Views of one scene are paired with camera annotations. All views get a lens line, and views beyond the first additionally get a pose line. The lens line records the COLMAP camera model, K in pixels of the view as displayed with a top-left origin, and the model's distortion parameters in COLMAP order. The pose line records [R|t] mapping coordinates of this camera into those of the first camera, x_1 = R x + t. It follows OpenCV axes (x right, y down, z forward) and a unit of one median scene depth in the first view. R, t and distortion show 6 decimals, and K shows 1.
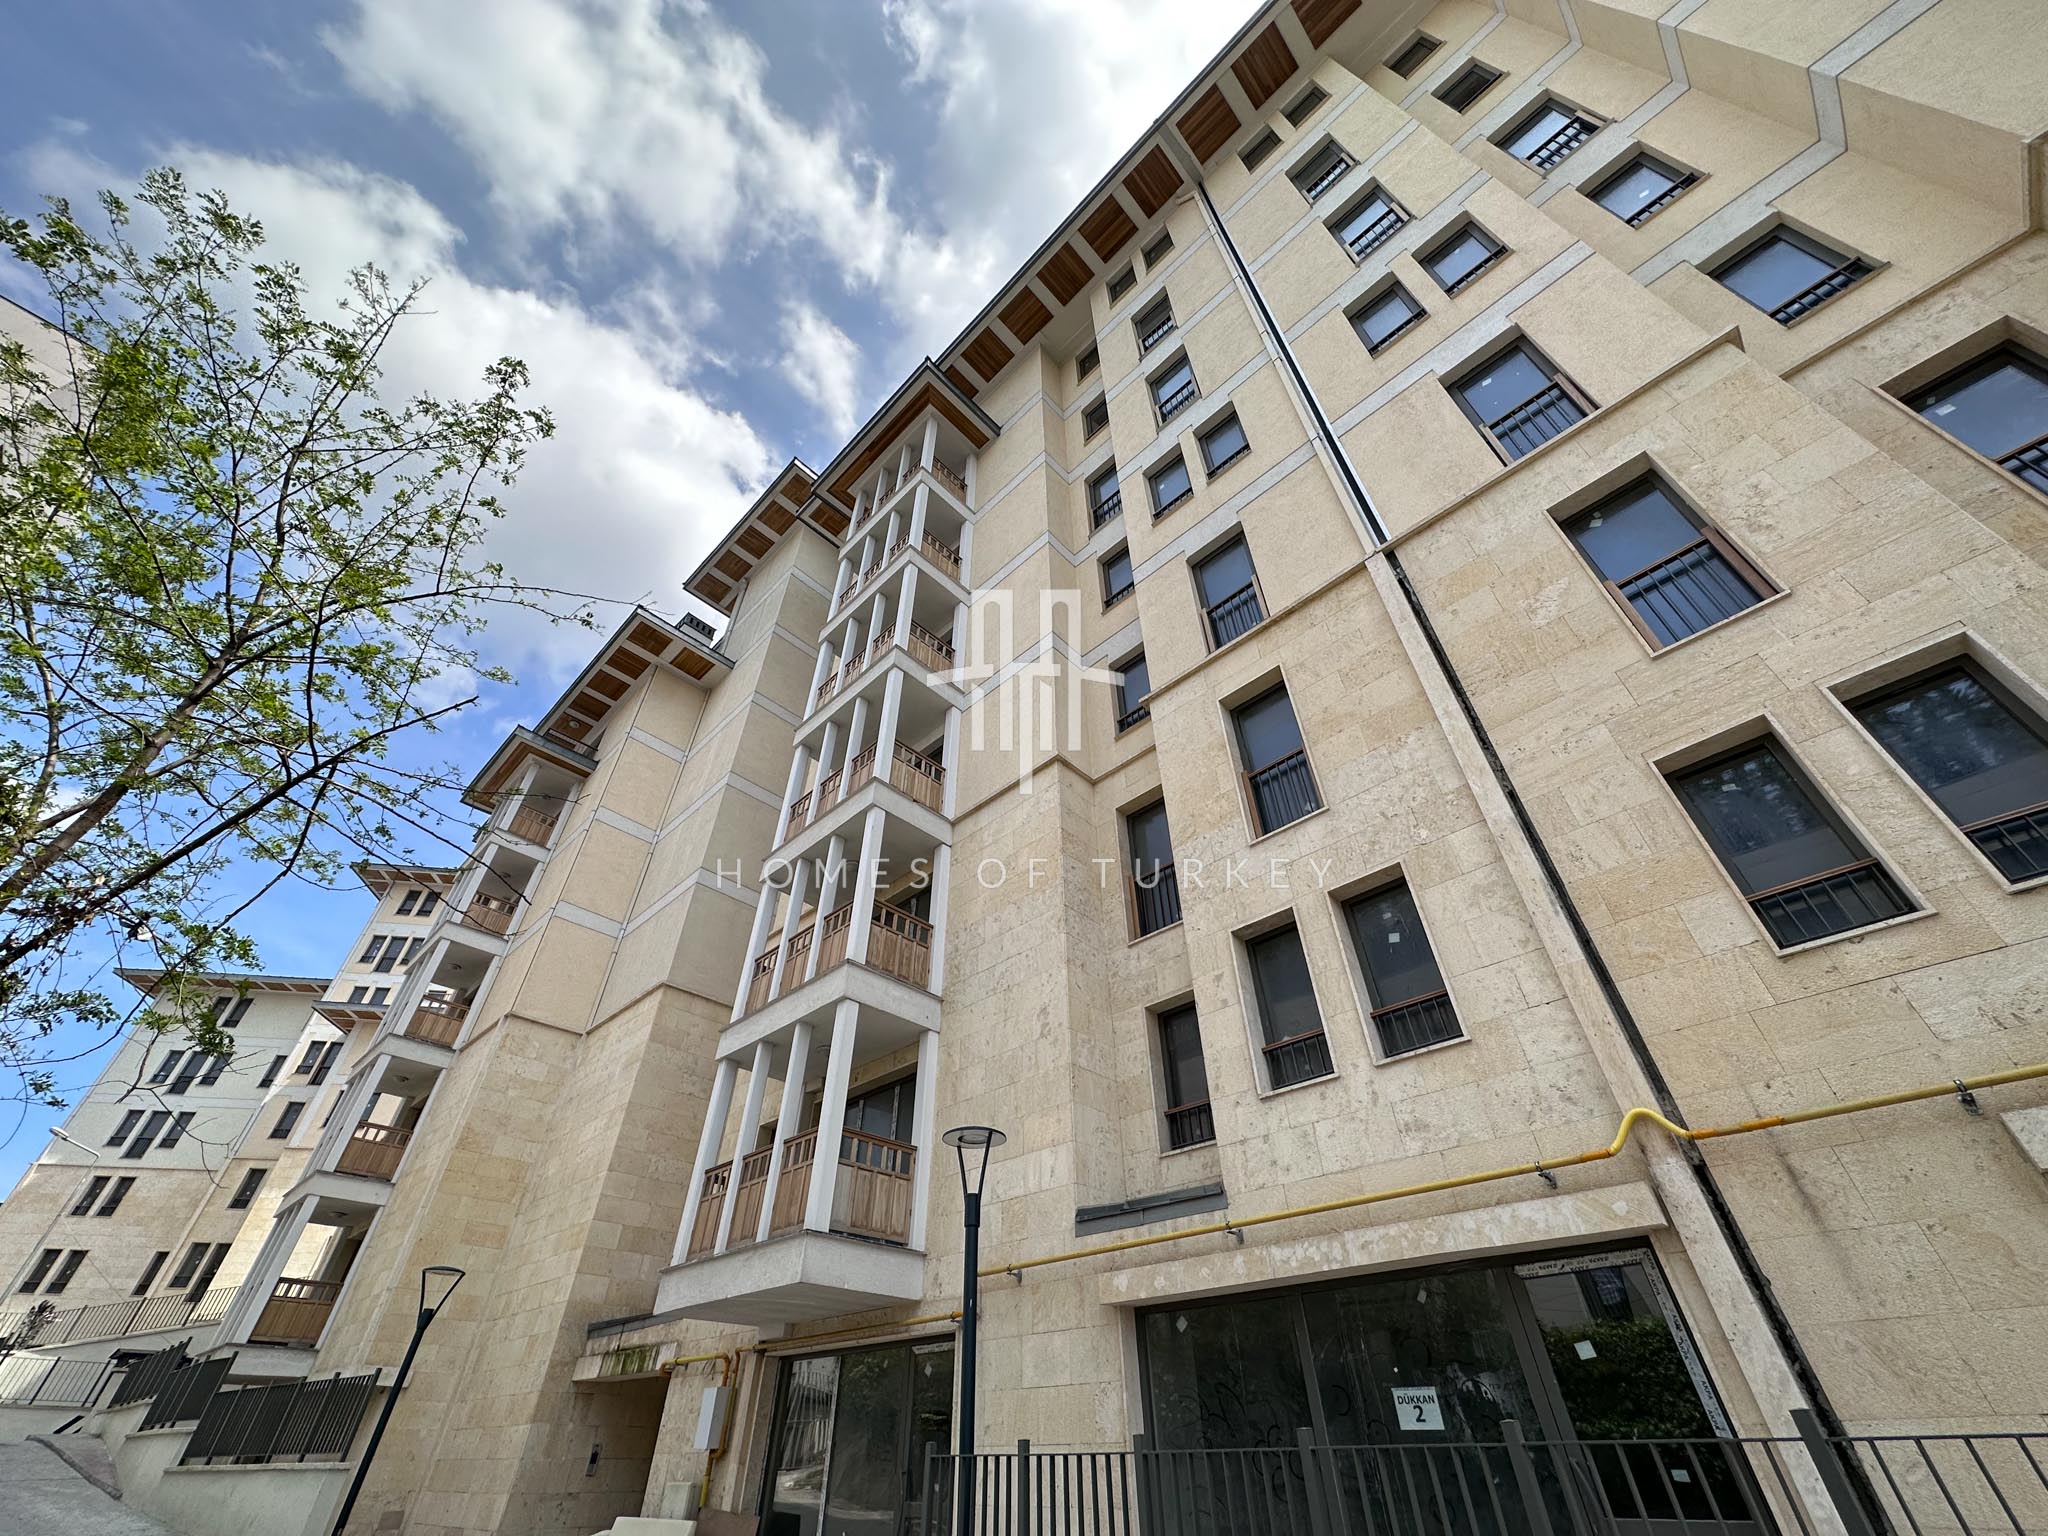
lens RADIAL K [[814.5, 0, 1020.9], [0, 814.5, 767.7], [0, 0, 1]] dist [-0.001446, -0.000100]
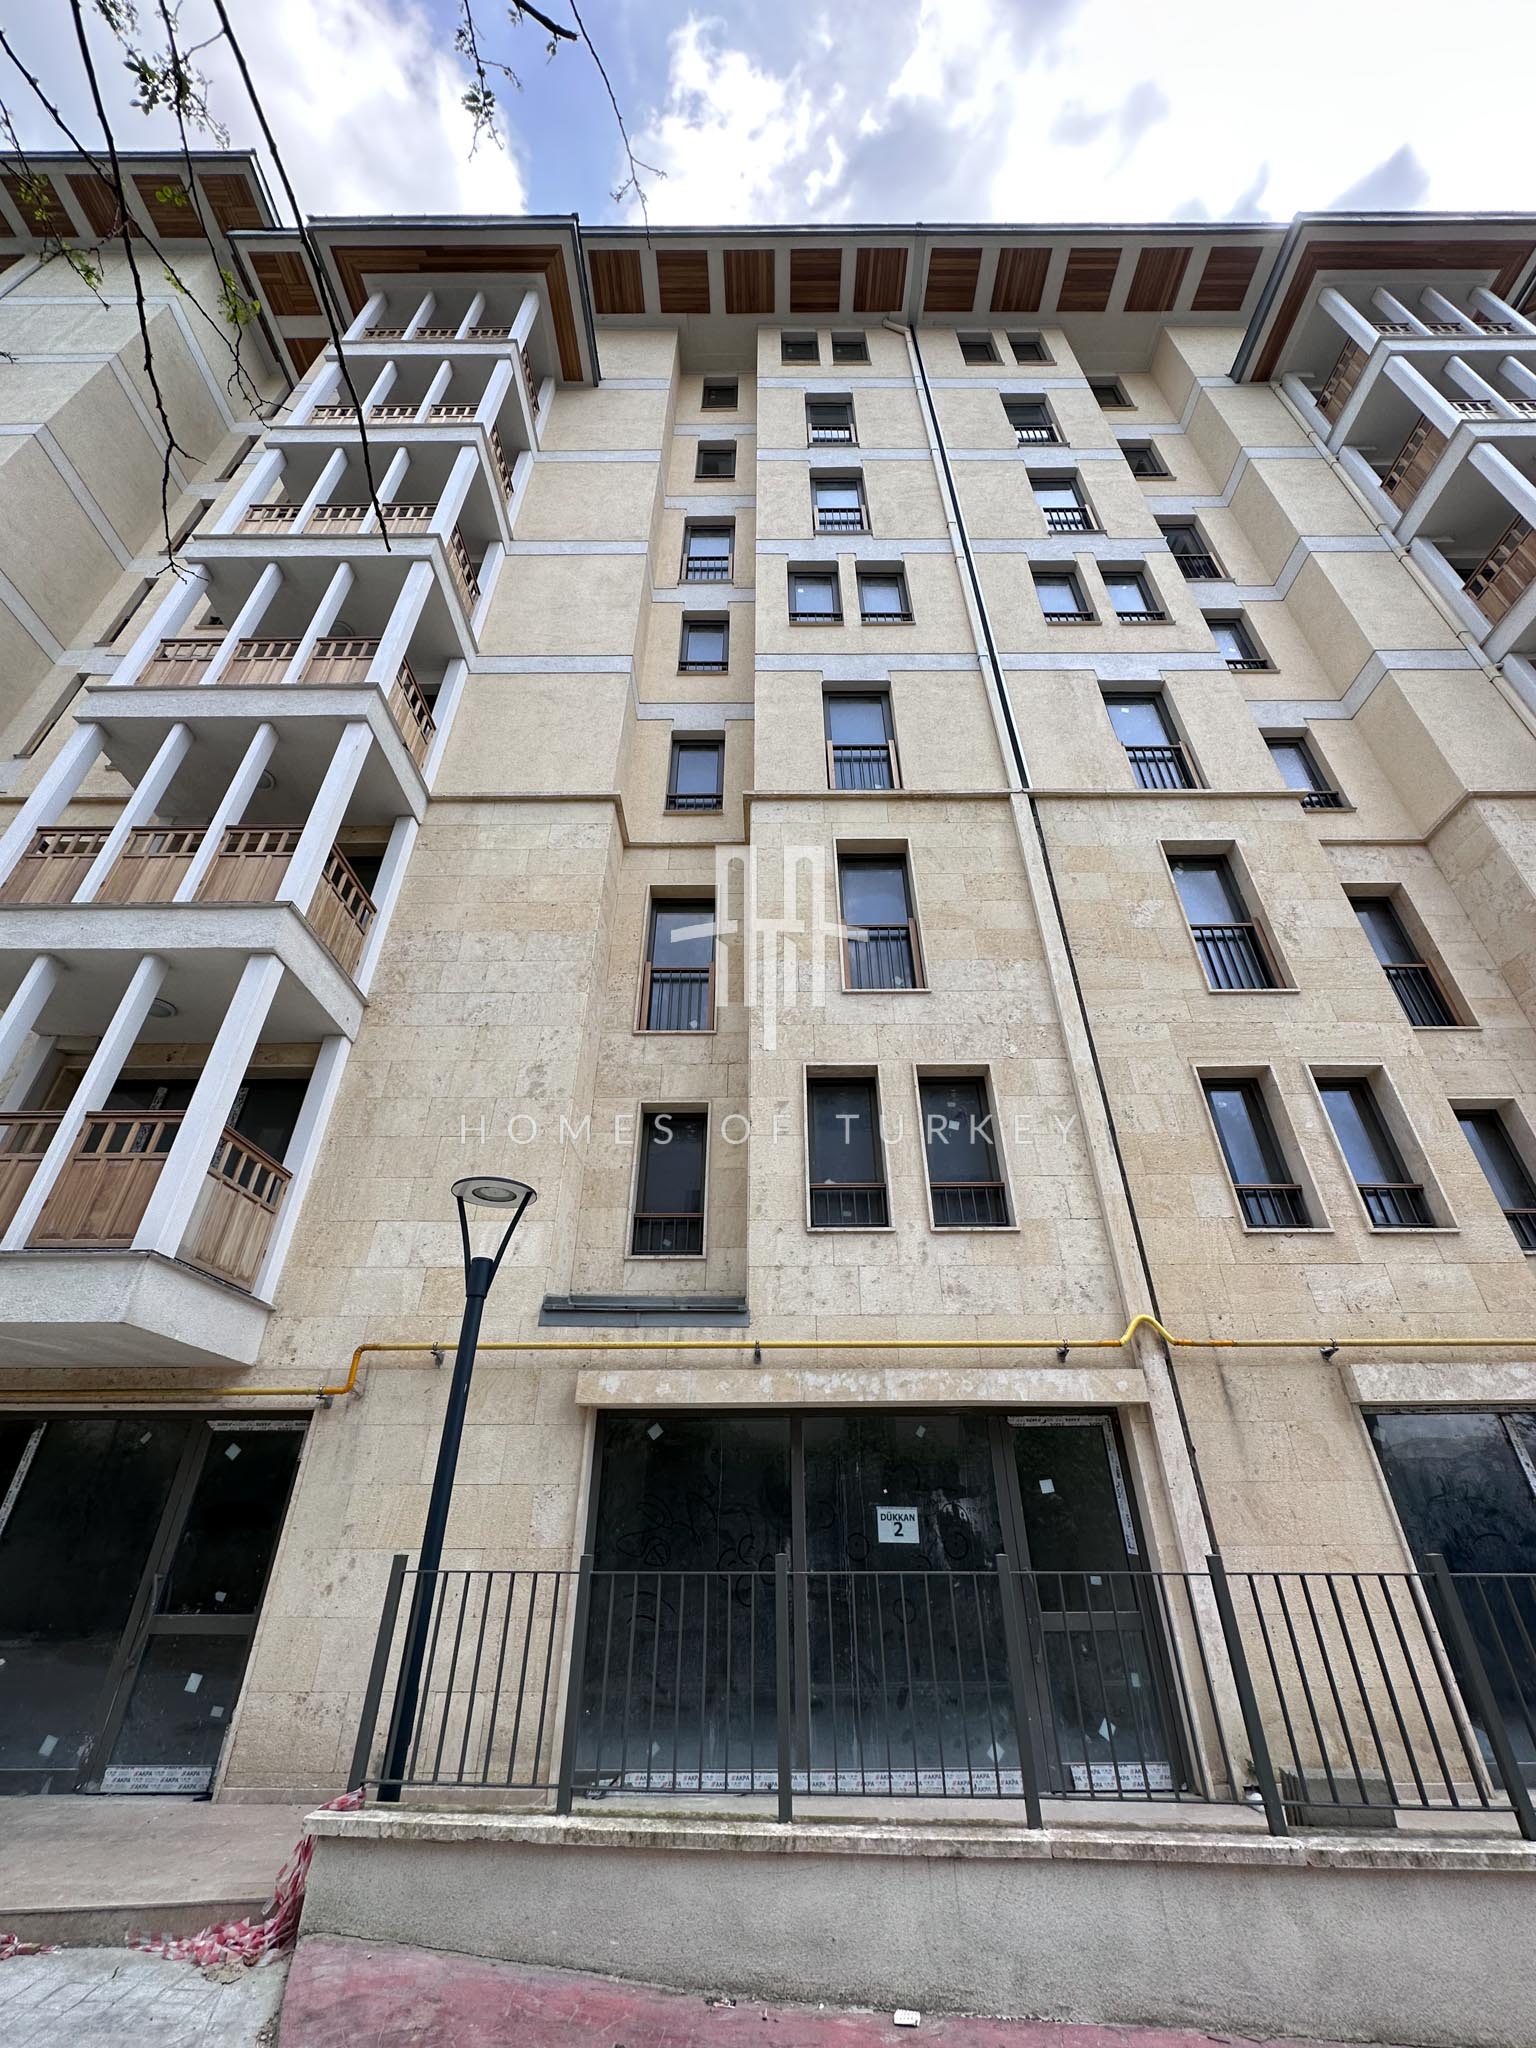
lens RADIAL K [[814.5, 0, 768.0], [0, 814.5, 1024.0], [0, 0, 1]] dist [-0.001446, -0.000100]
pose [[0.719070, 0.368278, 0.589330, -0.405557], [-0.454212, 0.890890, -0.002520, 0.203652], [-0.525956, -0.265869, 0.807889, 0.291811]]
